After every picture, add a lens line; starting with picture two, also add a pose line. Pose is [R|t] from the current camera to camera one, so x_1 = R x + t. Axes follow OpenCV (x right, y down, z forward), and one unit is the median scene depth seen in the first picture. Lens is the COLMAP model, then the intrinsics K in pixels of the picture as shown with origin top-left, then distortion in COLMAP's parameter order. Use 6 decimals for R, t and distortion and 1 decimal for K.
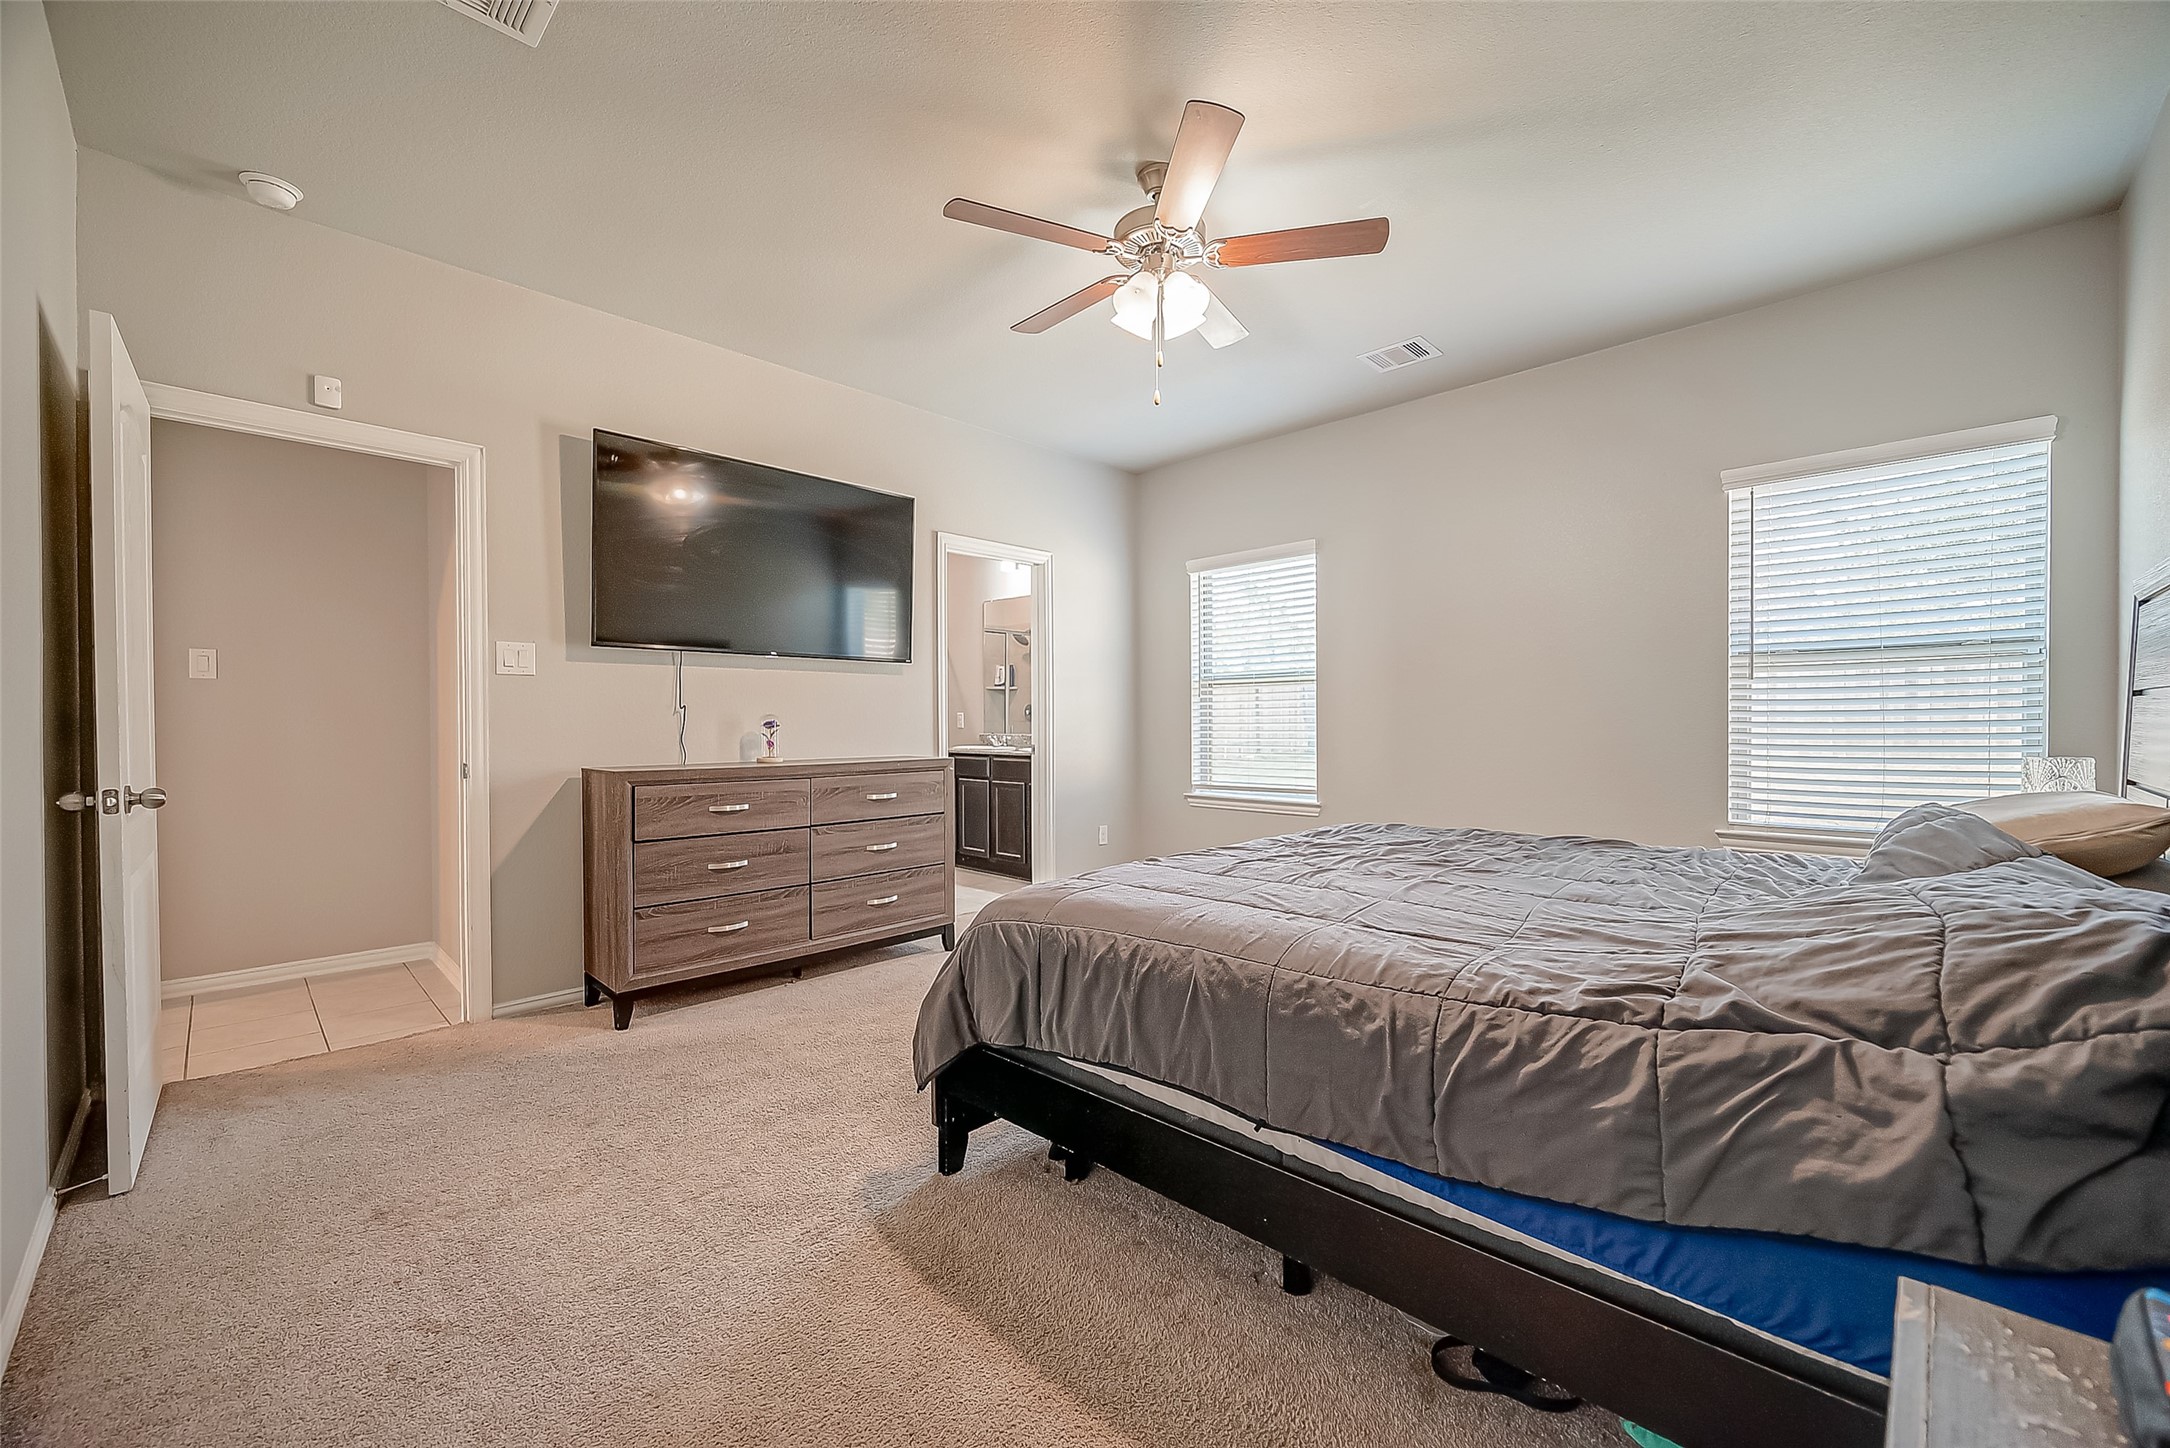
lens RADIAL K [[853.4, 0, 1095.4], [0, 853.4, 725.7], [0, 0, 1]] dist [-0.001345, 0.000434]
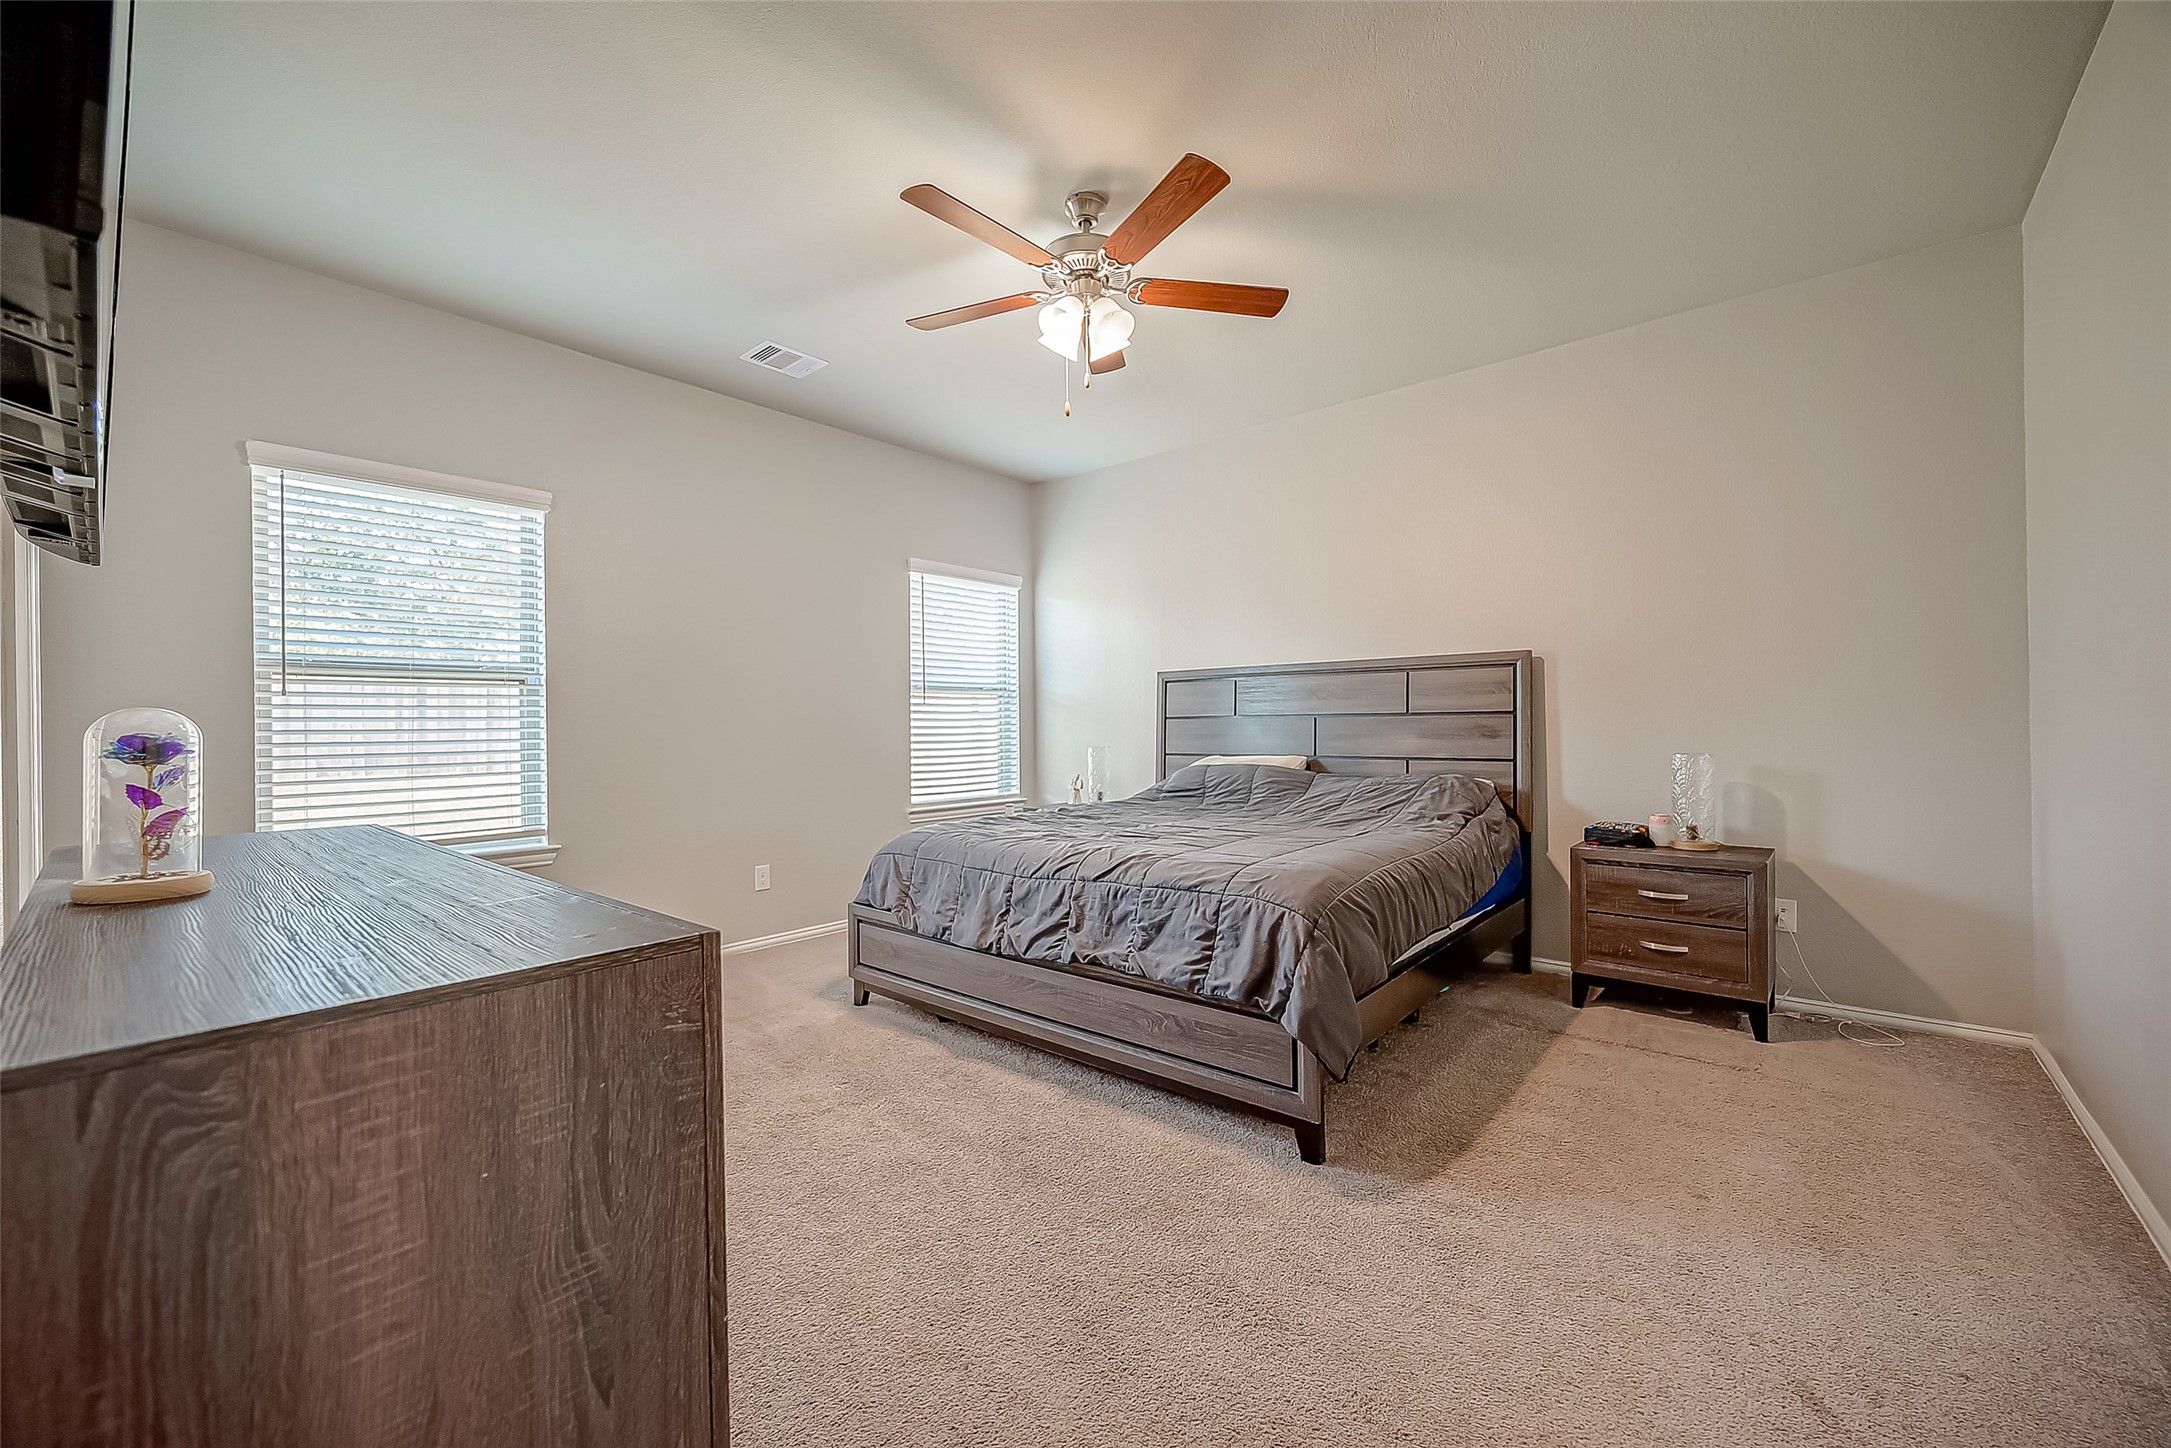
lens RADIAL K [[855.4, 0, 1090.7], [0, 855.4, 727.7], [0, 0, 1]] dist [0.000429, 0.000051]
pose [[-0.073933, 0.005381, 0.997249, -0.725019], [0.017742, 0.999834, -0.004079, -0.002384], [-0.997105, 0.017391, -0.074017, 0.818716]]
